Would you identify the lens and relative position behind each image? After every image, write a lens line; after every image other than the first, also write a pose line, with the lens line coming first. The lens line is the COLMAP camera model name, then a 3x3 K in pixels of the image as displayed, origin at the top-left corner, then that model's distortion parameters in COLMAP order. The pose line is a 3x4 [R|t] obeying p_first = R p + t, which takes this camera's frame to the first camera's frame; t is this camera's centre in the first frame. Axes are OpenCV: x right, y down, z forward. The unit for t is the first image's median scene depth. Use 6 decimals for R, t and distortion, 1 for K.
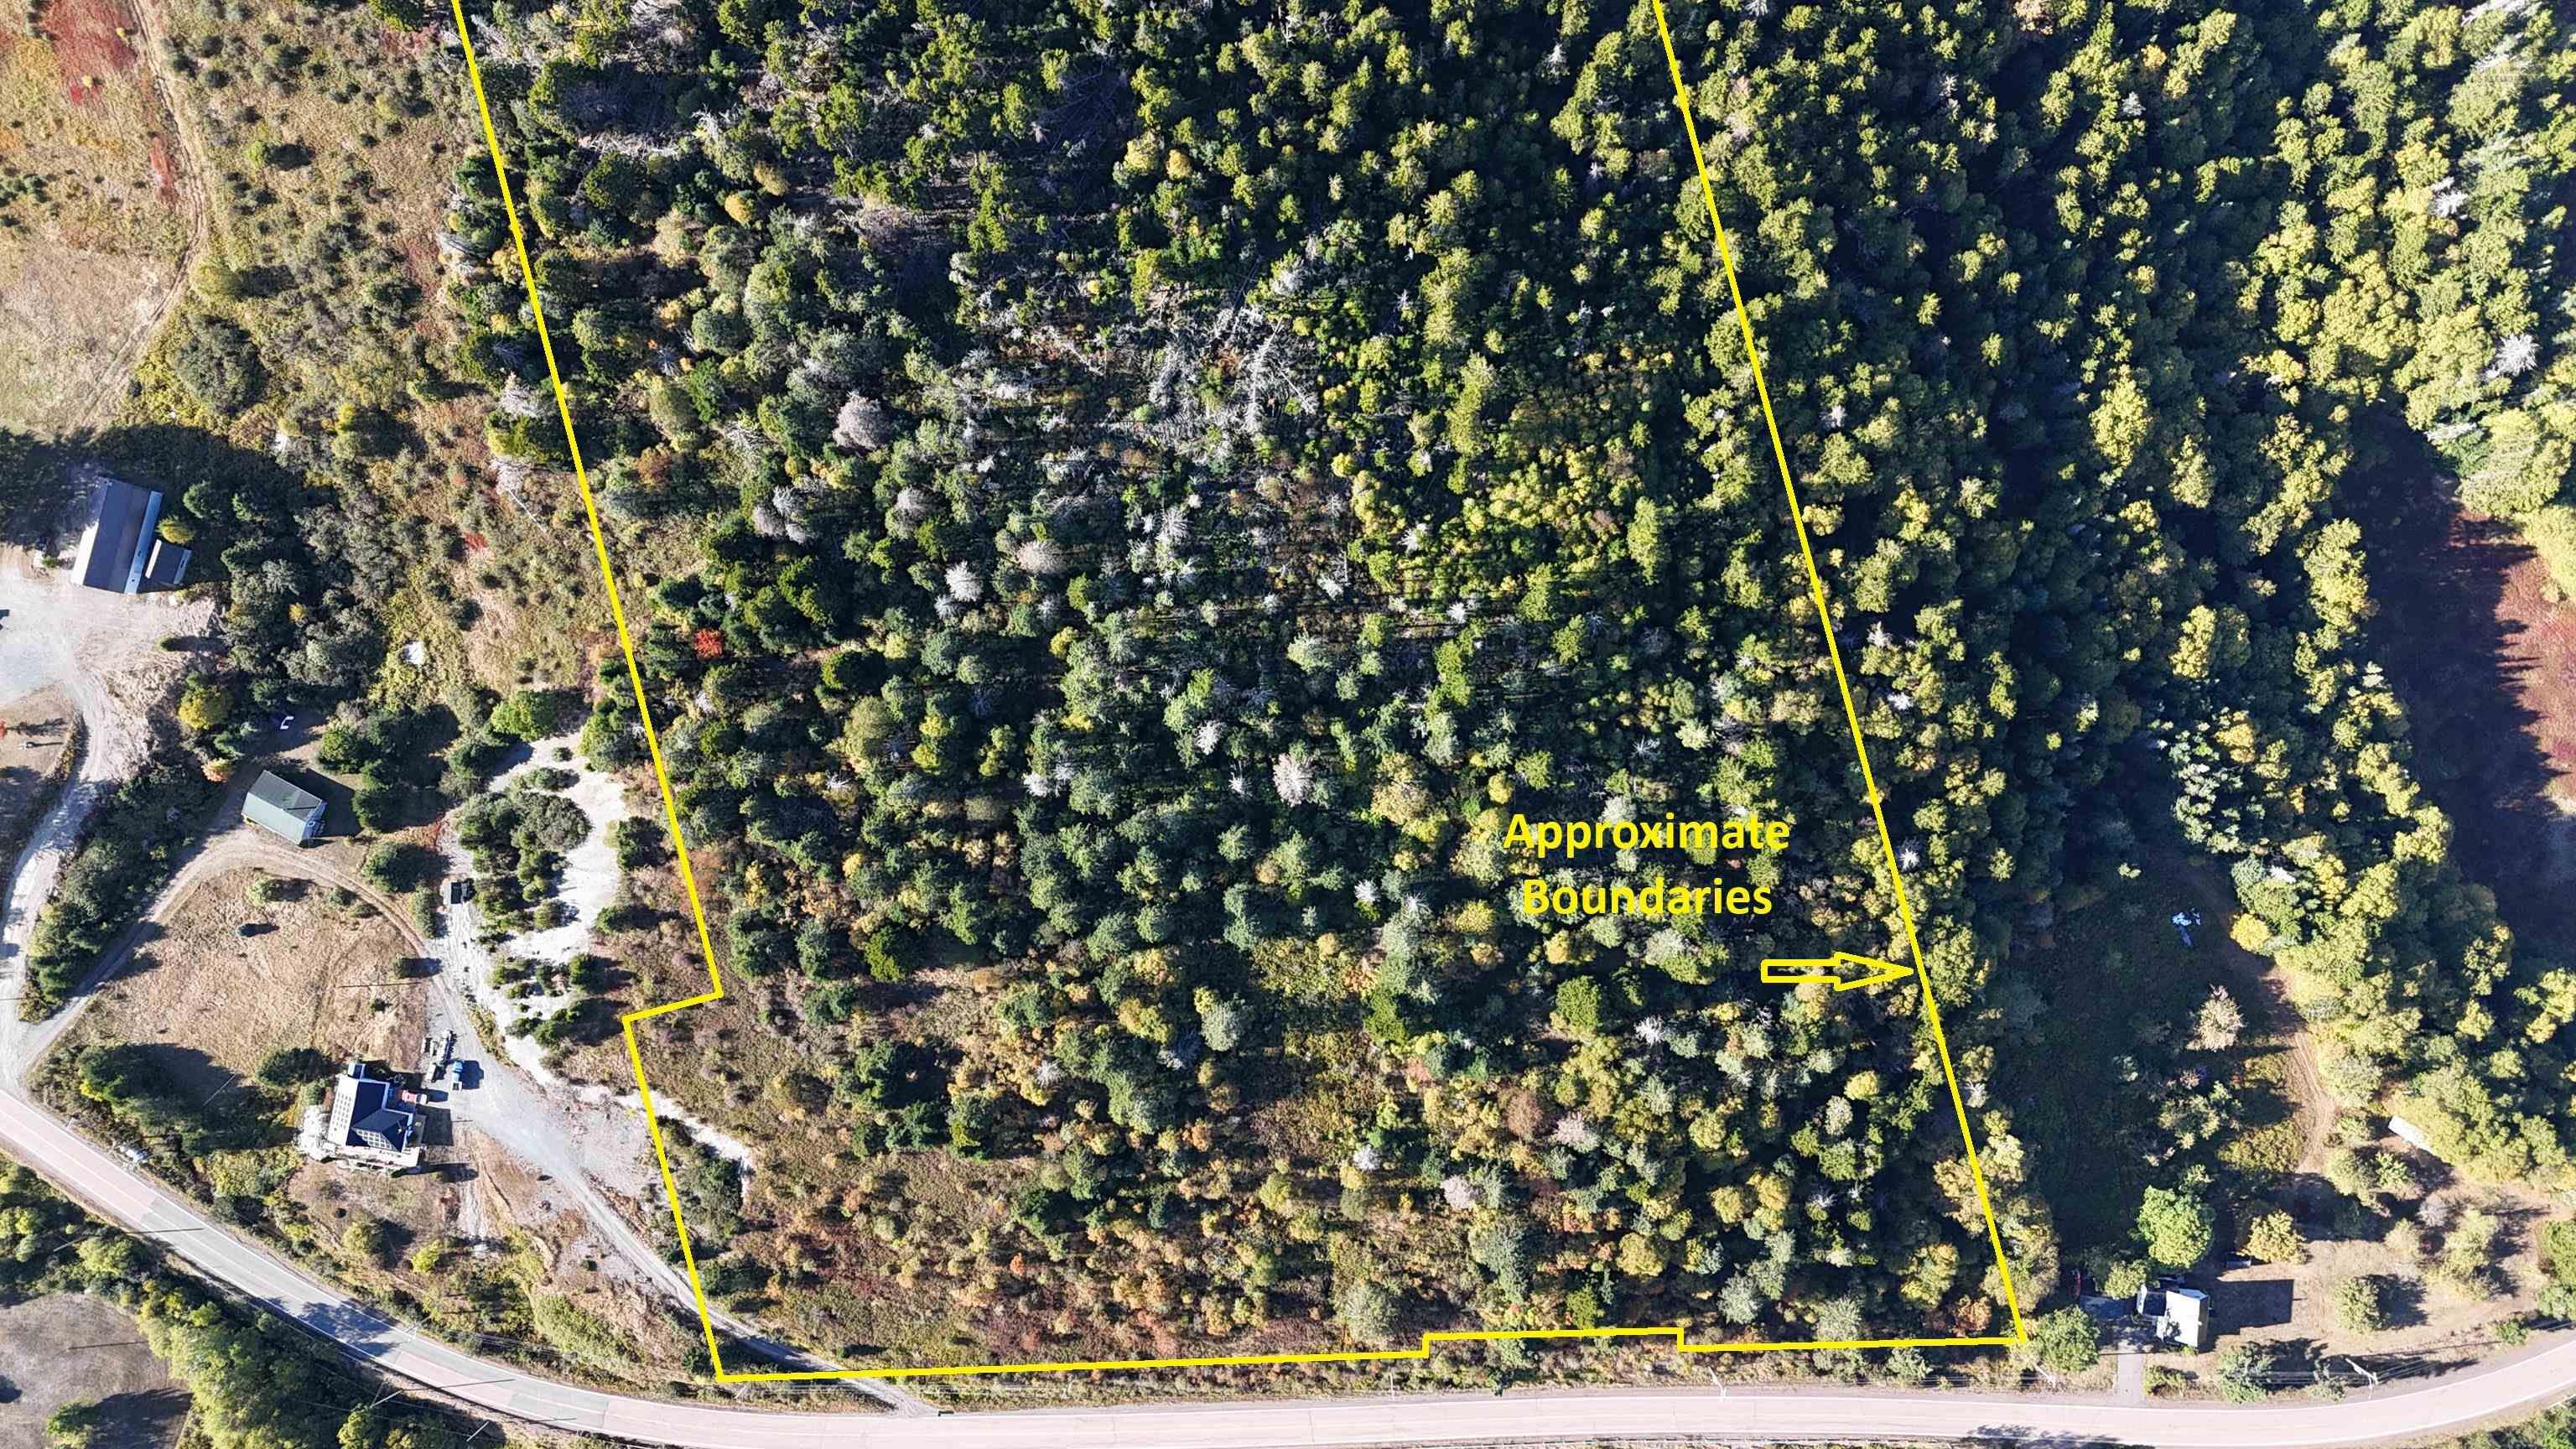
lens RADIAL K [[1877.7, 0, 1281.0], [0, 1877.7, 729.3], [0, 0, 1]] dist [0.072302, -0.066558]
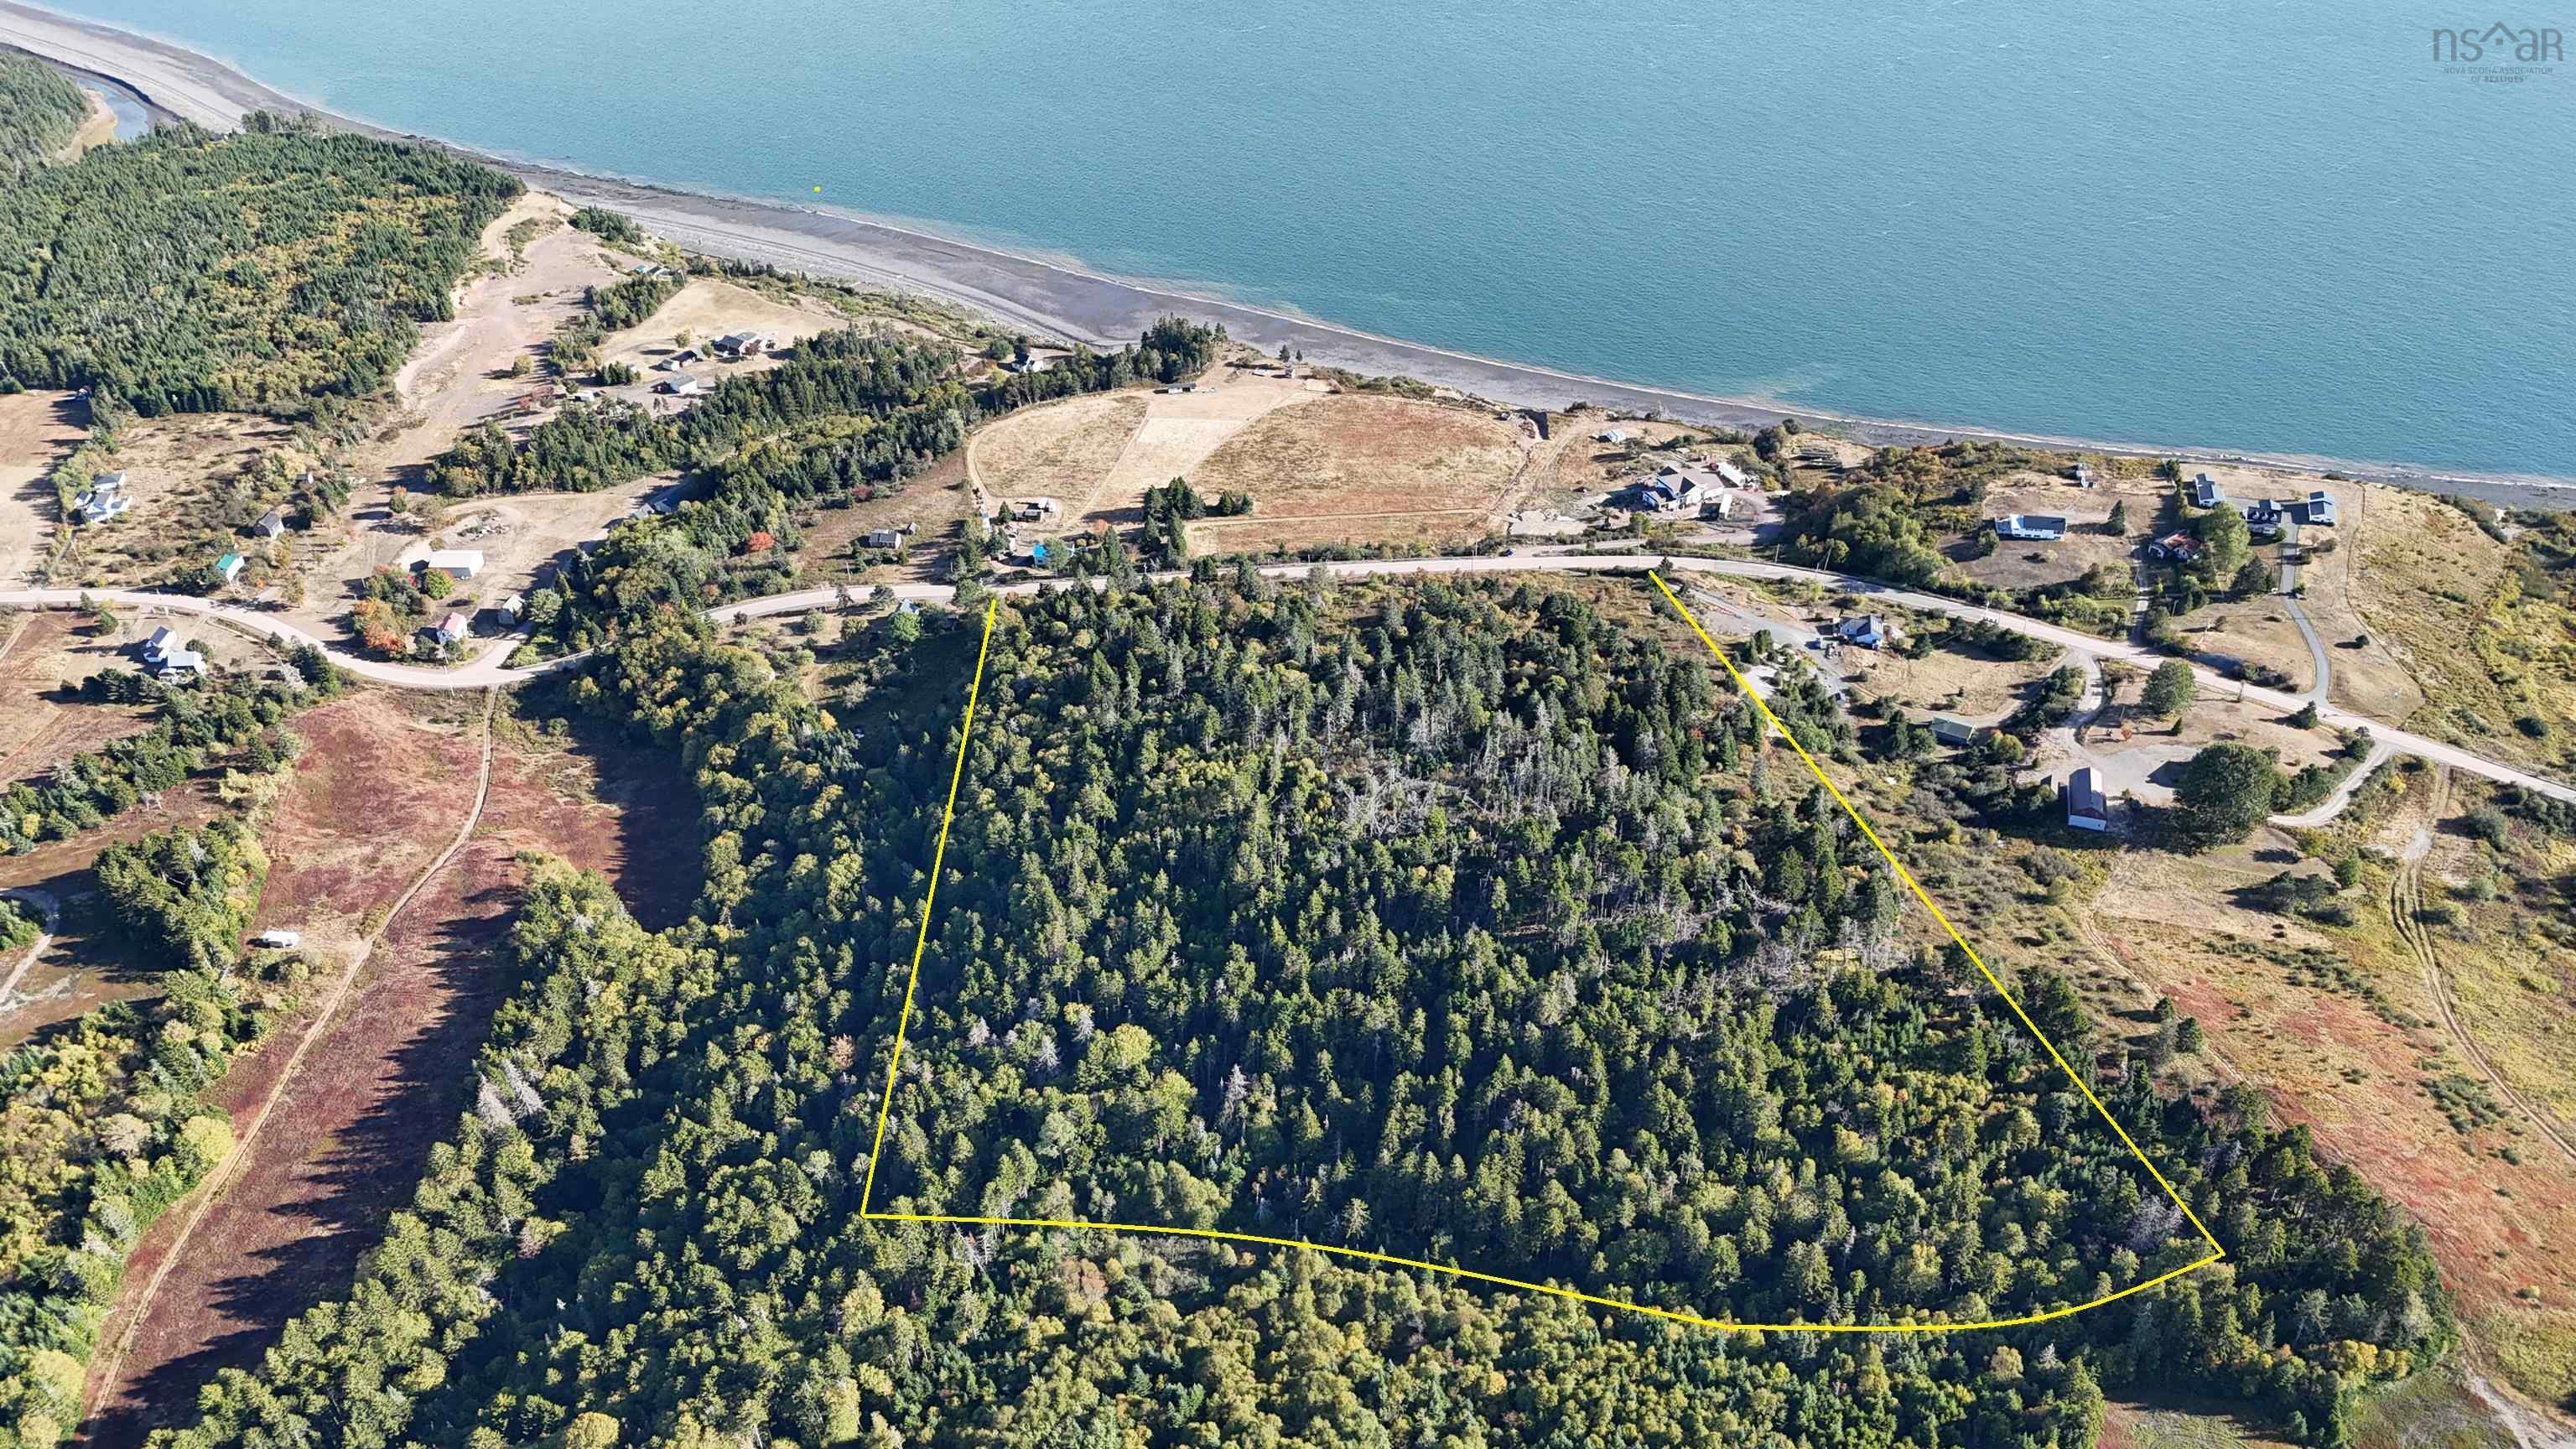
lens RADIAL K [[1877.7, 0, 1281.0], [0, 1877.7, 729.3], [0, 0, 1]] dist [0.072302, -0.066558]
pose [[-0.998072, 0.016423, 0.059854, -0.027112], [0.037867, -0.602952, 0.796878, -1.317765], [0.049176, 0.797609, 0.601167, -0.042255]]
